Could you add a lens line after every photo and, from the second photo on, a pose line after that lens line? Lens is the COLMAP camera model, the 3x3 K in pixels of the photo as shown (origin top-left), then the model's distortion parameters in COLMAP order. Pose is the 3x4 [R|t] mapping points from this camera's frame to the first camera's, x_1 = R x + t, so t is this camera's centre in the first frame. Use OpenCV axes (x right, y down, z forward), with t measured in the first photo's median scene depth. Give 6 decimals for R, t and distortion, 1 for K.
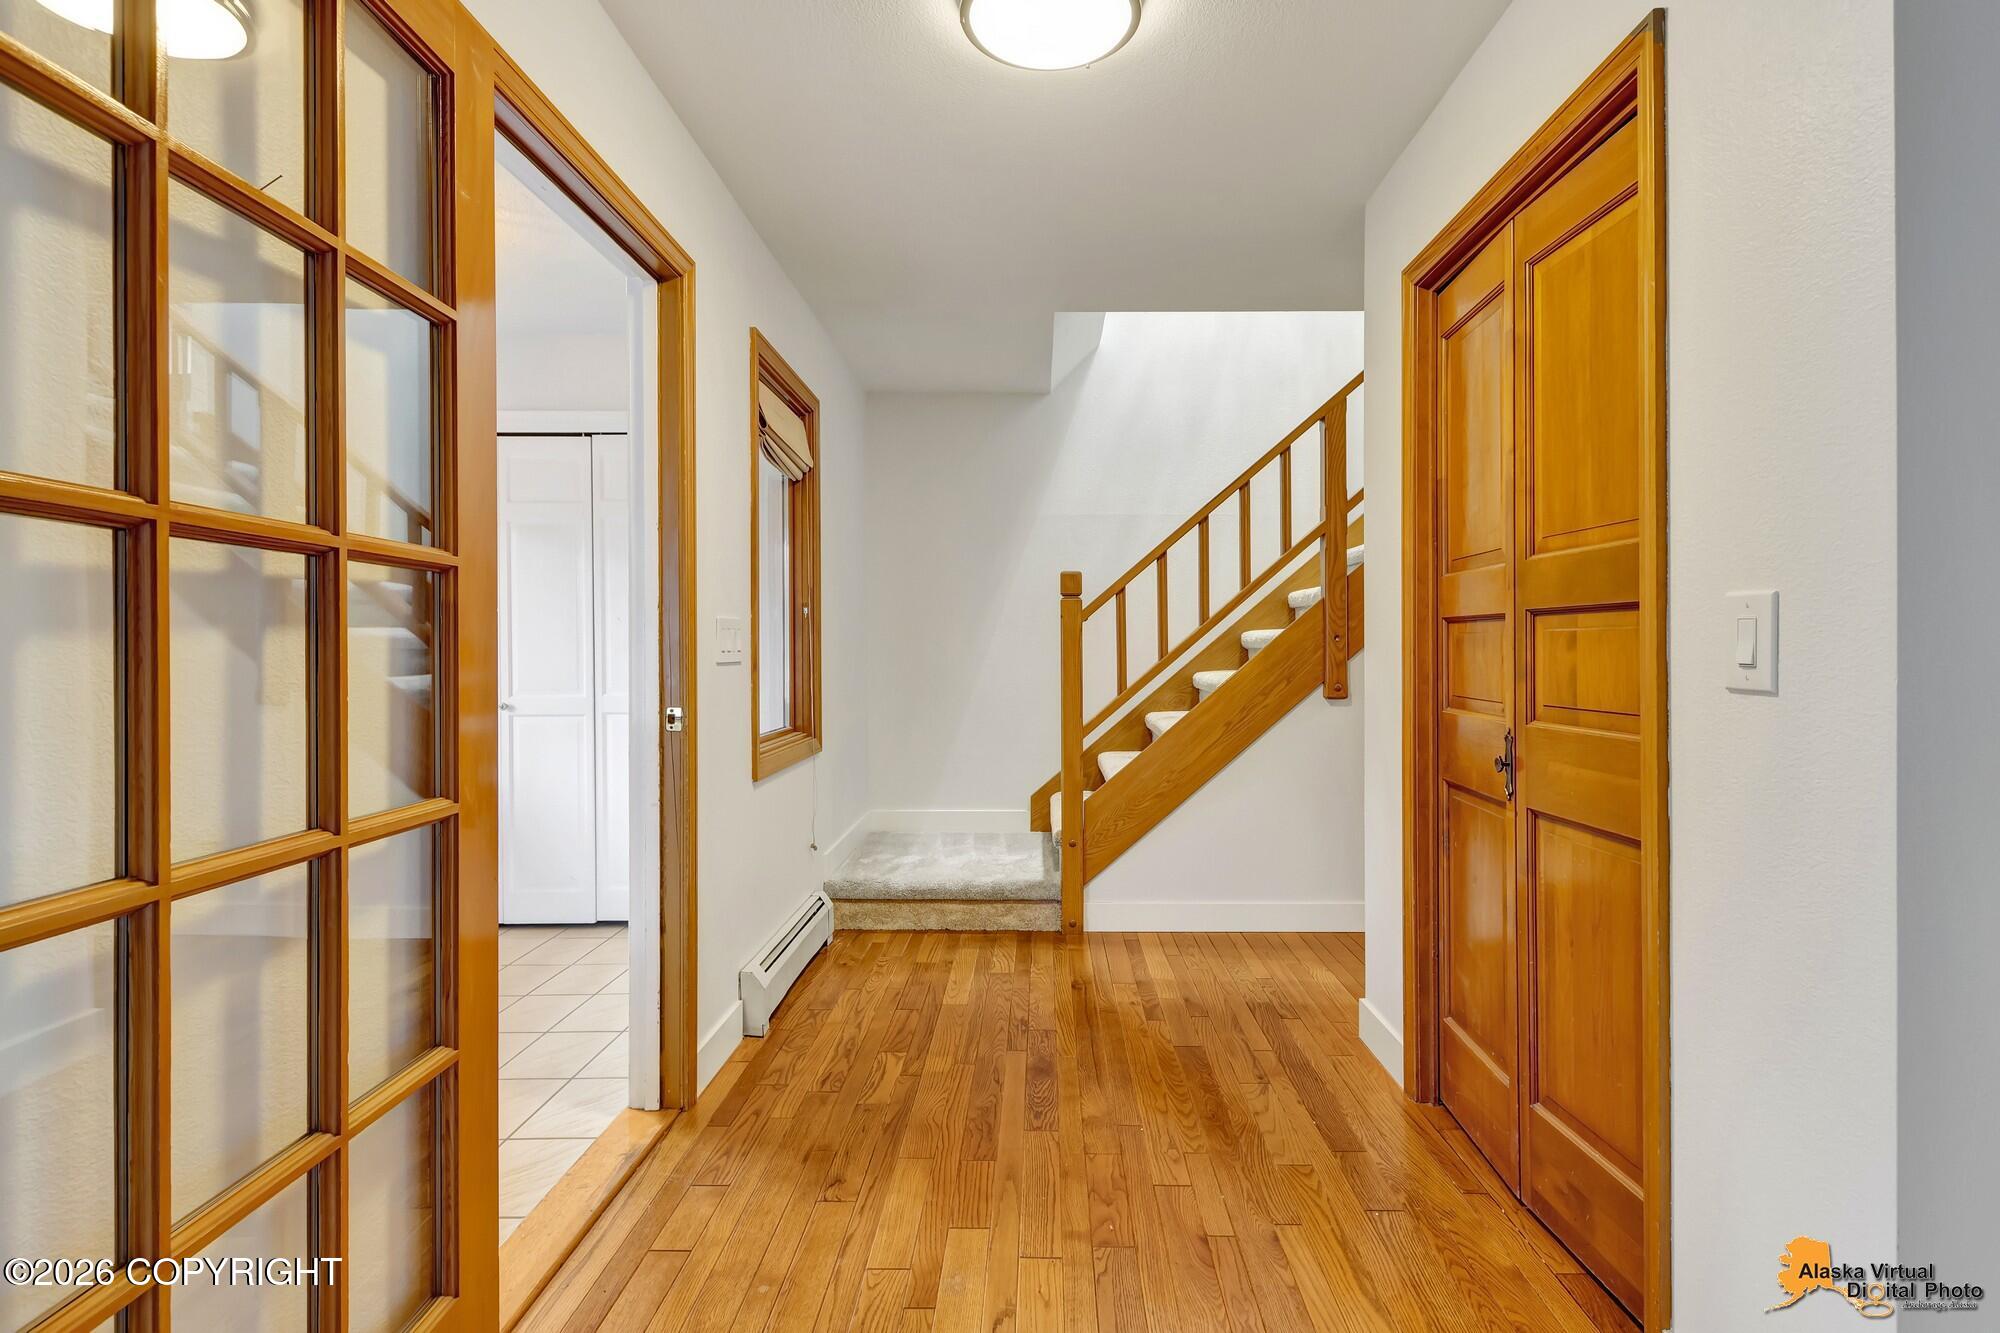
lens RADIAL K [[952.9, 0, 997.4], [0, 952.9, 650.0], [0, 0, 1]] dist [0.007937, -0.003535]
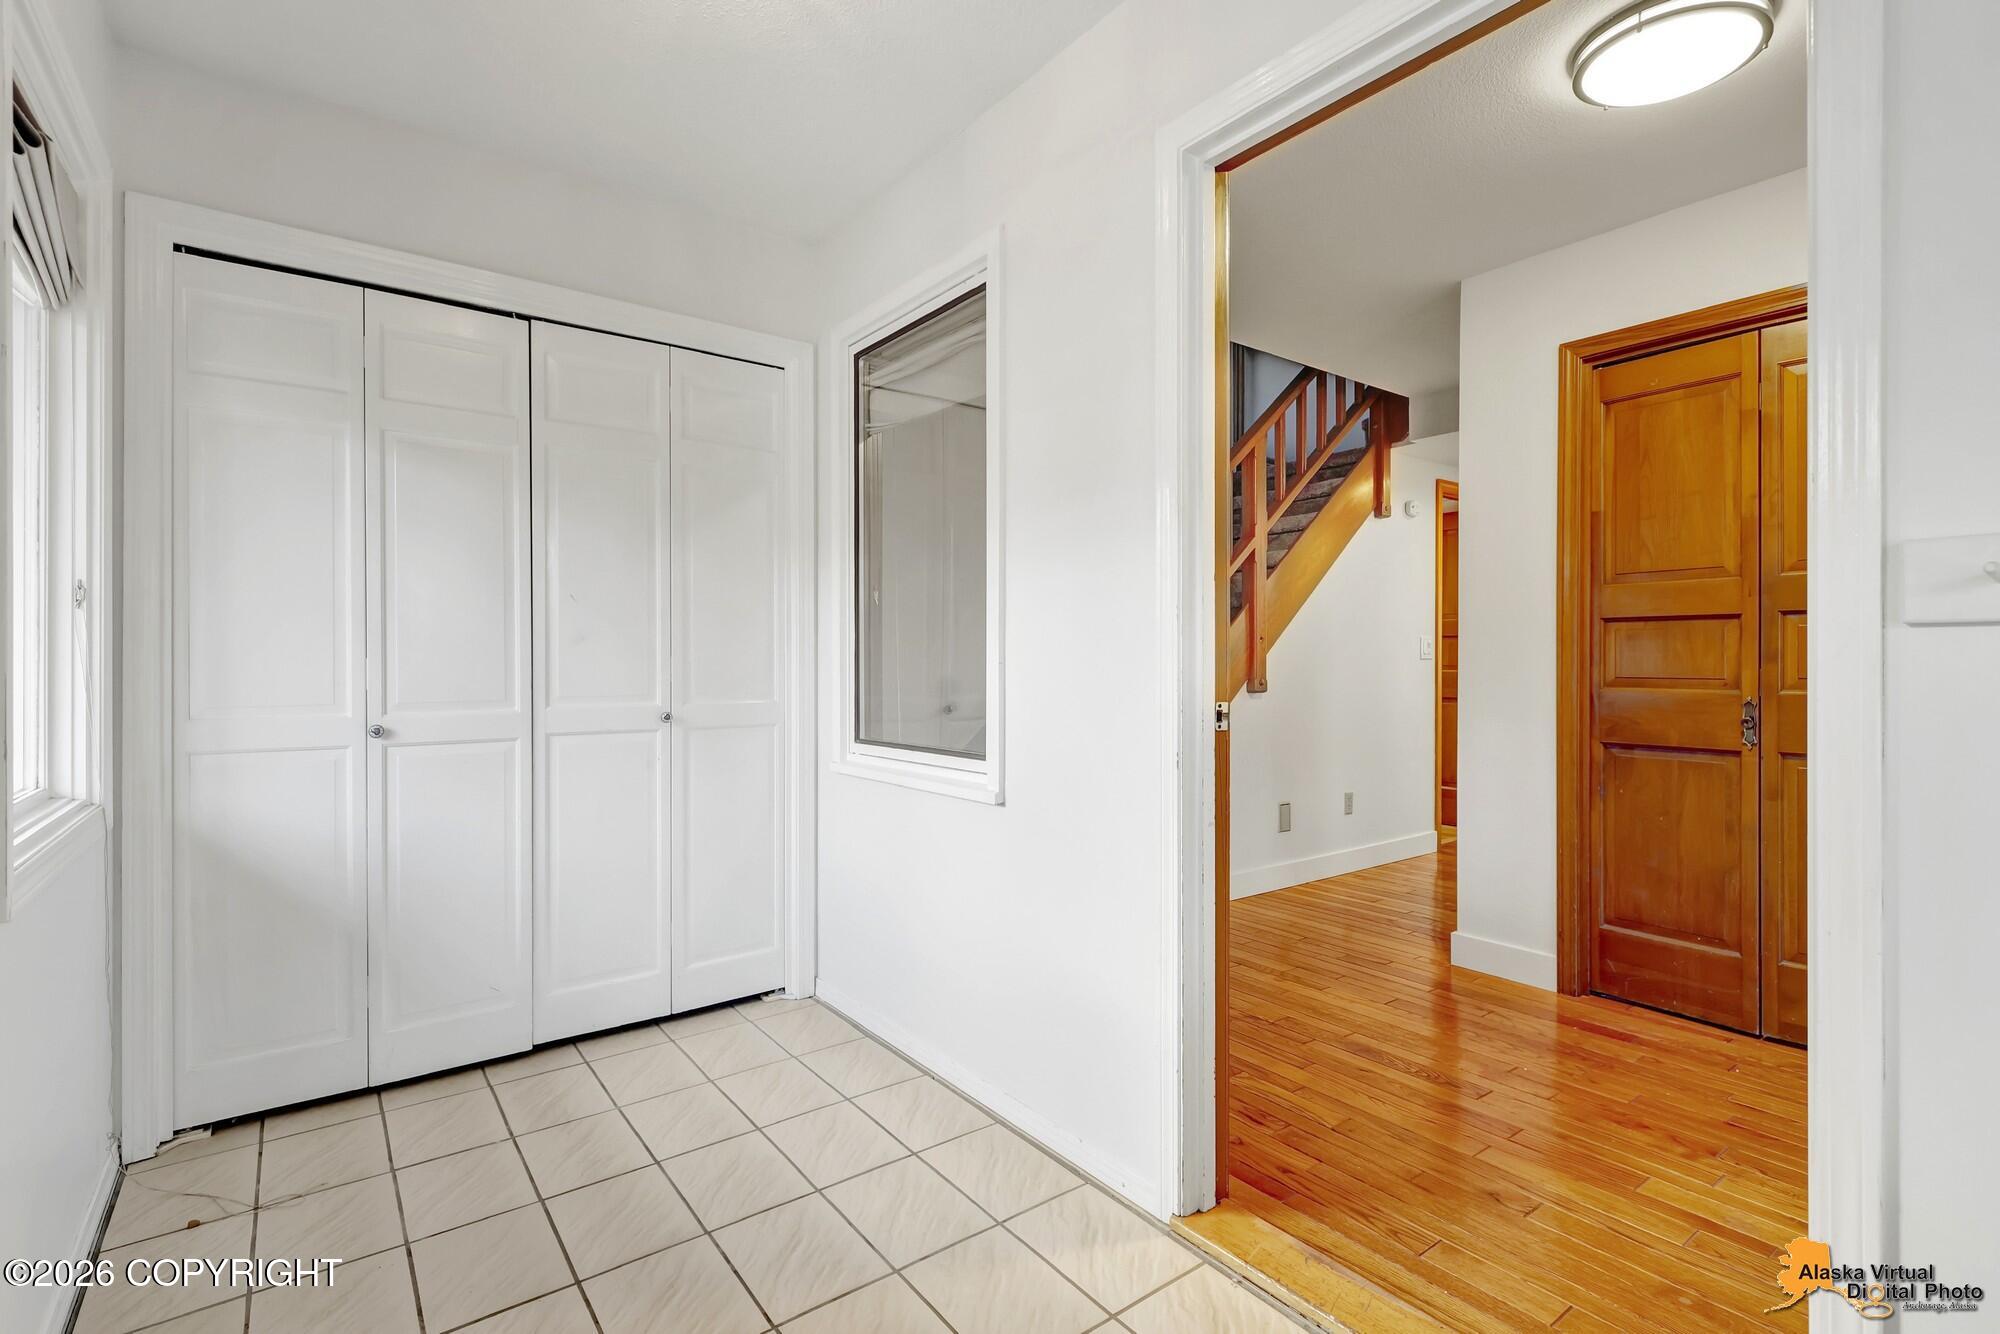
lens RADIAL K [[952.9, 0, 991.6], [0, 952.9, 654.2], [0, 0, 1]] dist [0.007937, -0.003535]
pose [[0.796637, 0.000123, 0.604457, -0.946679], [-0.000308, 1.000000, 0.000202, 0.014630], [-0.604457, -0.000347, 0.796637, 0.448876]]
